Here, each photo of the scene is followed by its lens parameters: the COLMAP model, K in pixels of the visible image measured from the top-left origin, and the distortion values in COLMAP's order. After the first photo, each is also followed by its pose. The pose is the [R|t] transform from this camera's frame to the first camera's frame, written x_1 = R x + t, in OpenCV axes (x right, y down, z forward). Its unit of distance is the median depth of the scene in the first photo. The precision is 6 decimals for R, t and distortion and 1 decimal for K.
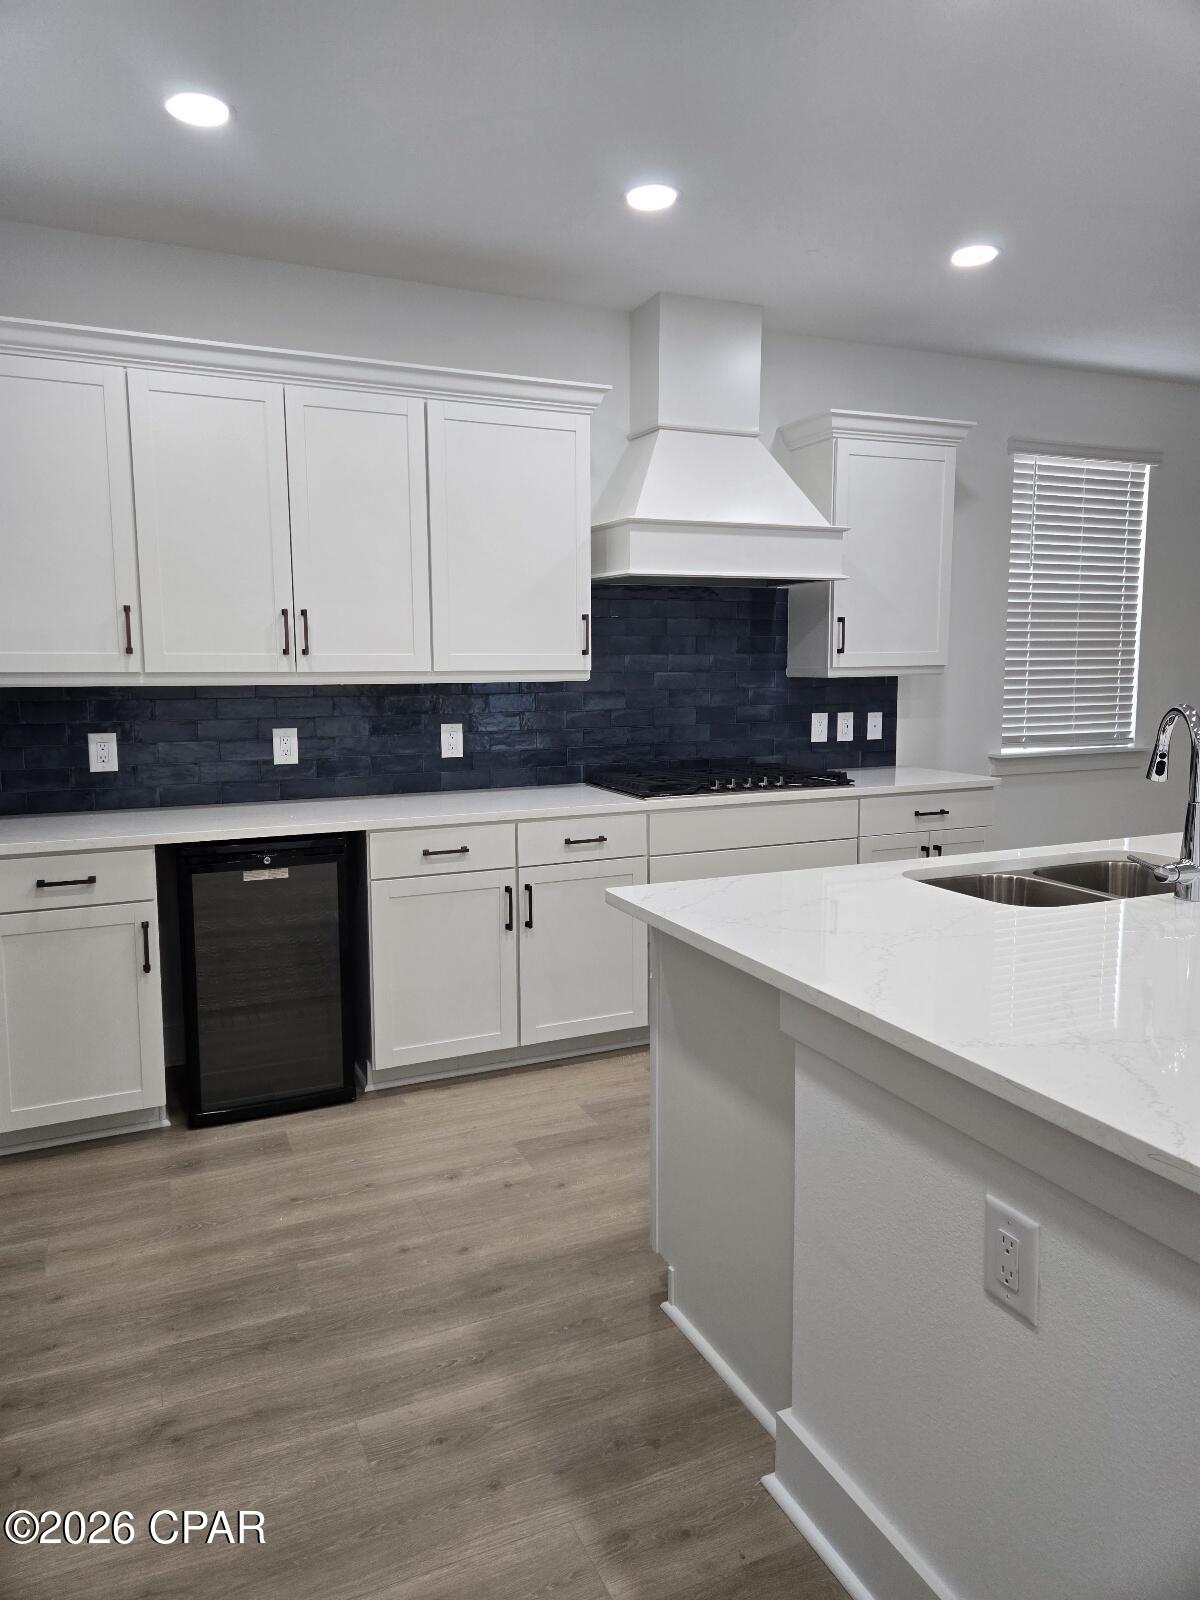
lens RADIAL K [[1077.9, 0, 583.9], [0, 1077.9, 792.7], [0, 0, 1]] dist [0.056156, -0.003755]
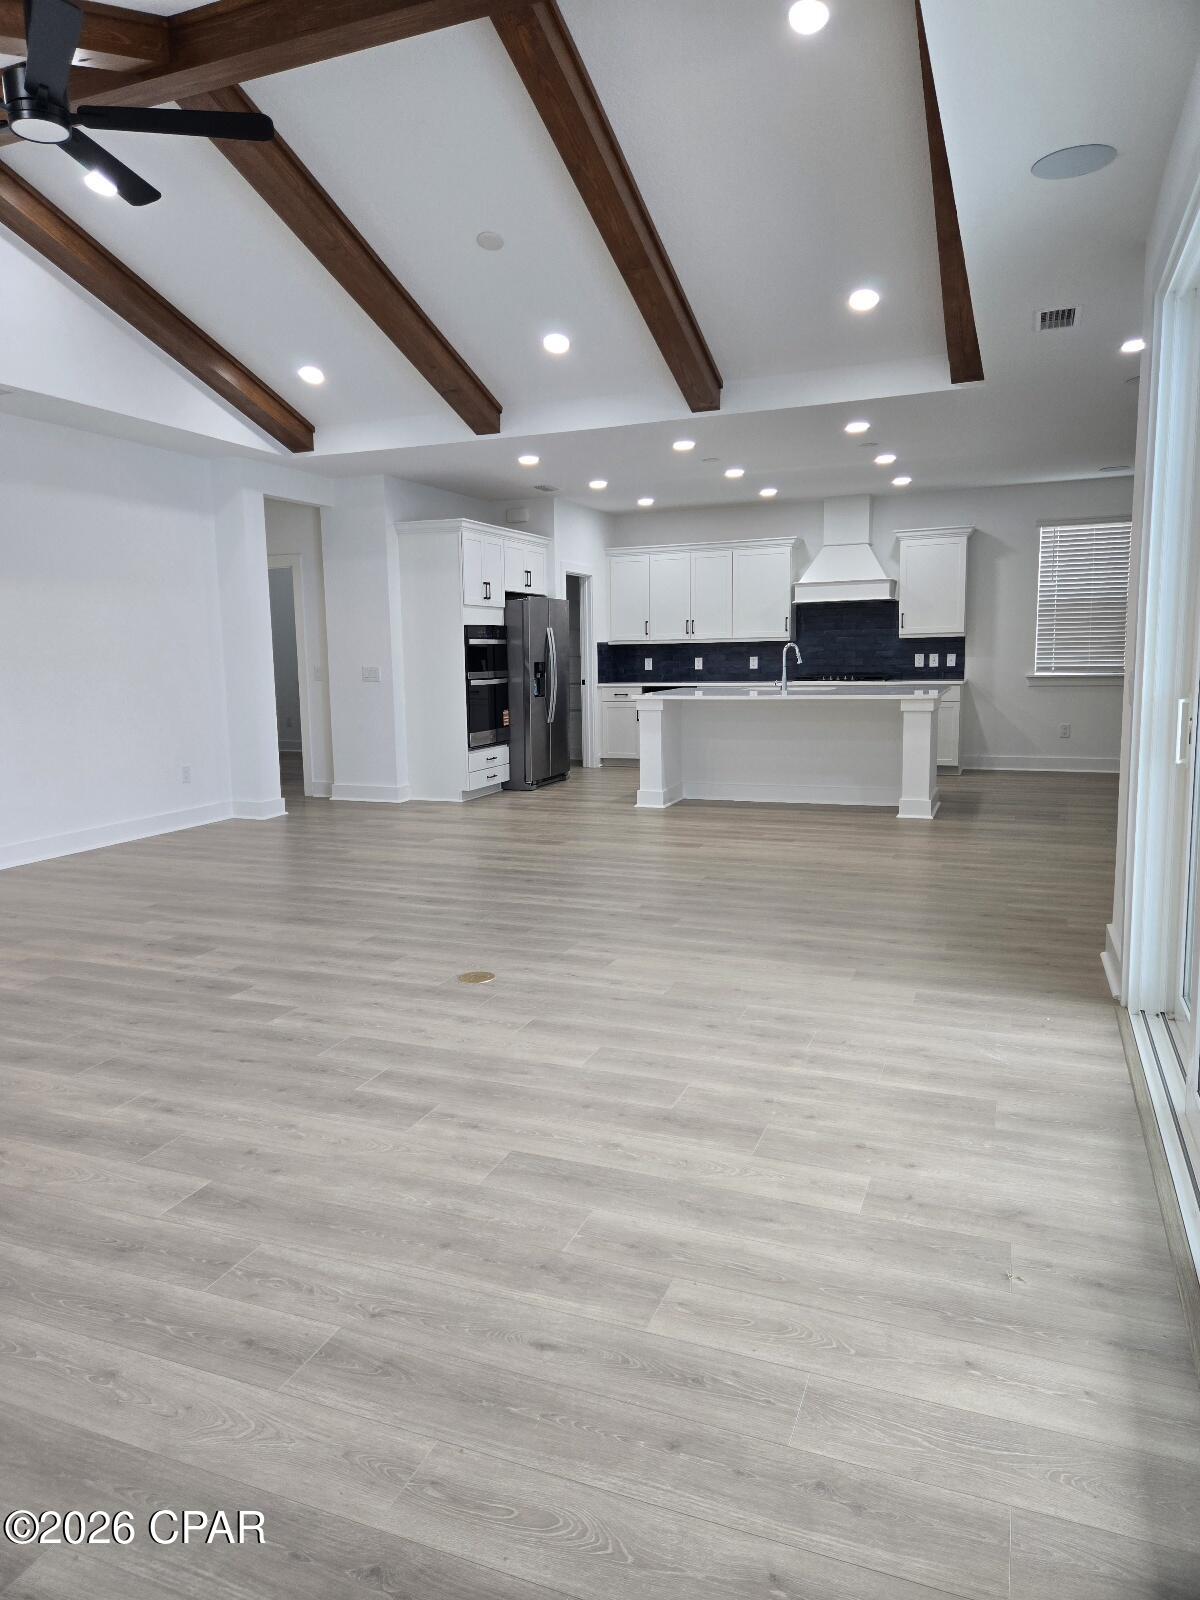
lens RADIAL K [[1077.9, 0, 583.9], [0, 1077.9, 792.7], [0, 0, 1]] dist [0.056156, -0.003755]
pose [[0.684868, 0.090679, -0.723003, 1.612745], [-0.073804, 0.995756, 0.054976, 0.164940], [0.724920, 0.015709, 0.688654, -1.241766]]
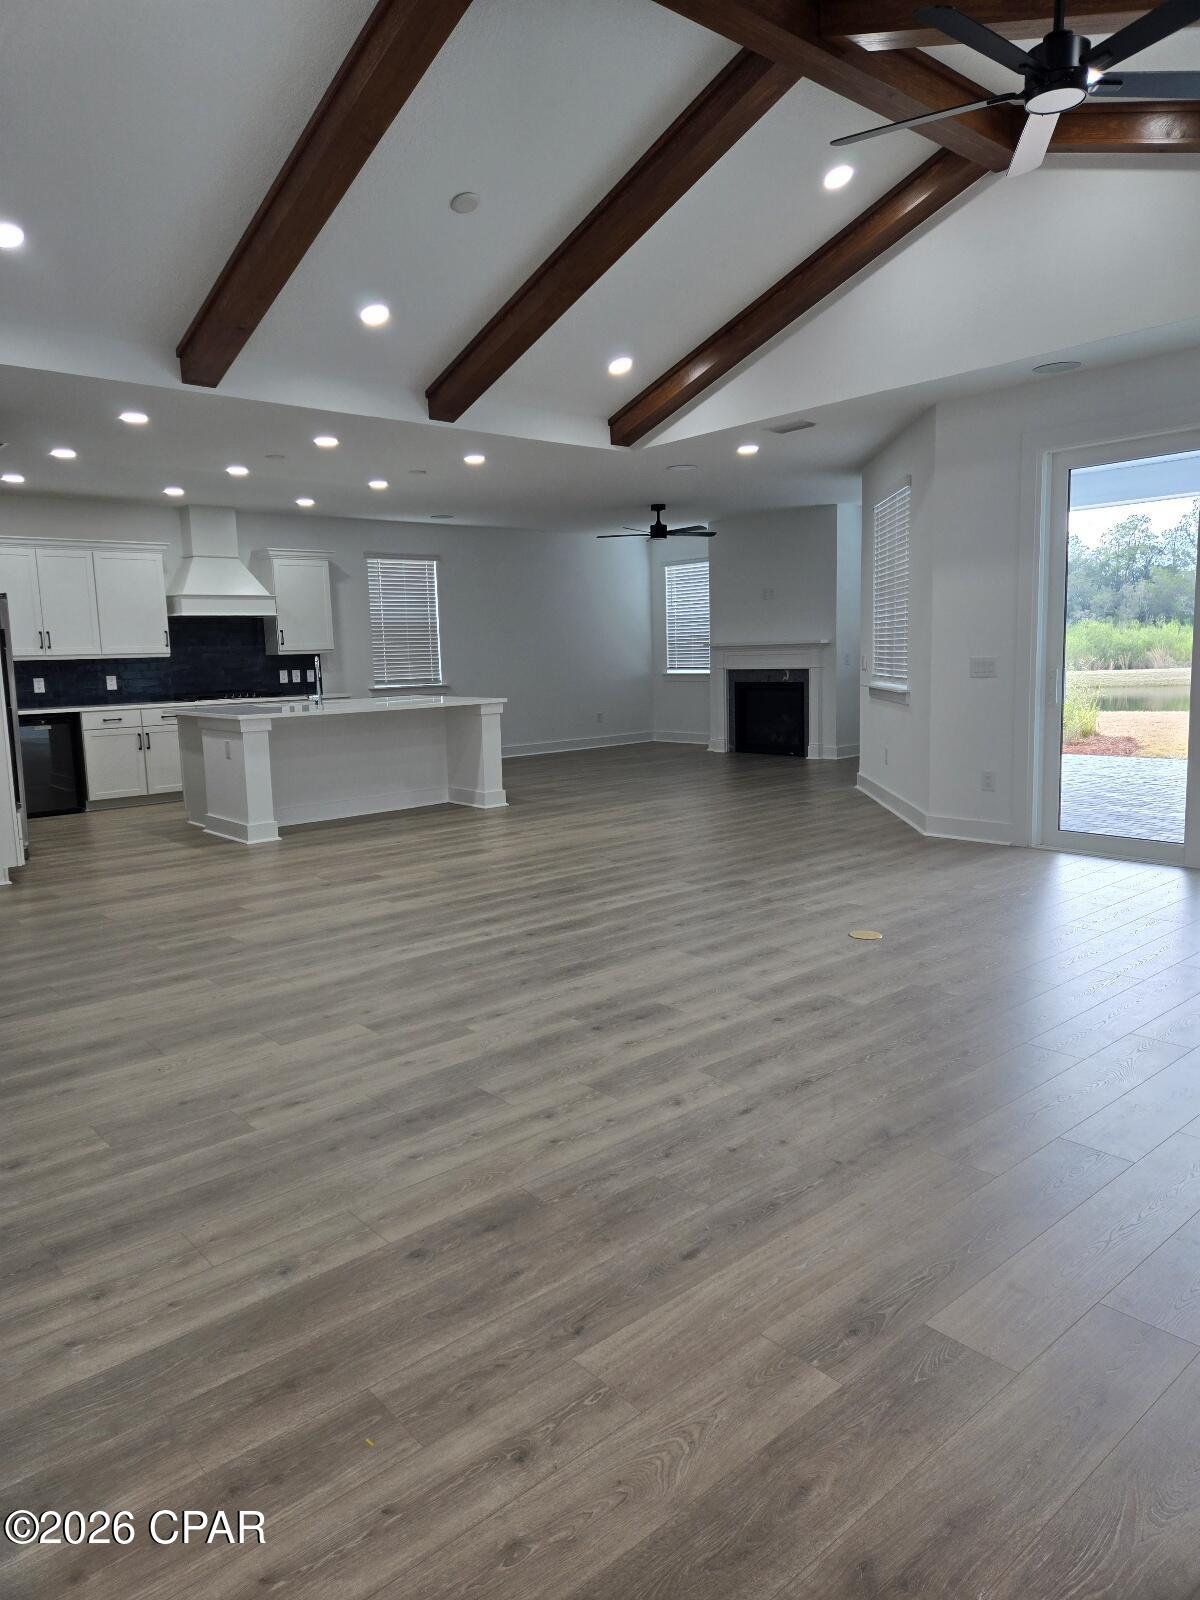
lens RADIAL K [[1077.9, 0, 583.9], [0, 1077.9, 792.7], [0, 0, 1]] dist [0.056156, -0.003755]
pose [[0.956325, -0.059905, 0.286102, 0.174775], [0.058162, 0.998200, 0.014594, 0.220718], [-0.286461, 0.002684, 0.958088, -1.628137]]
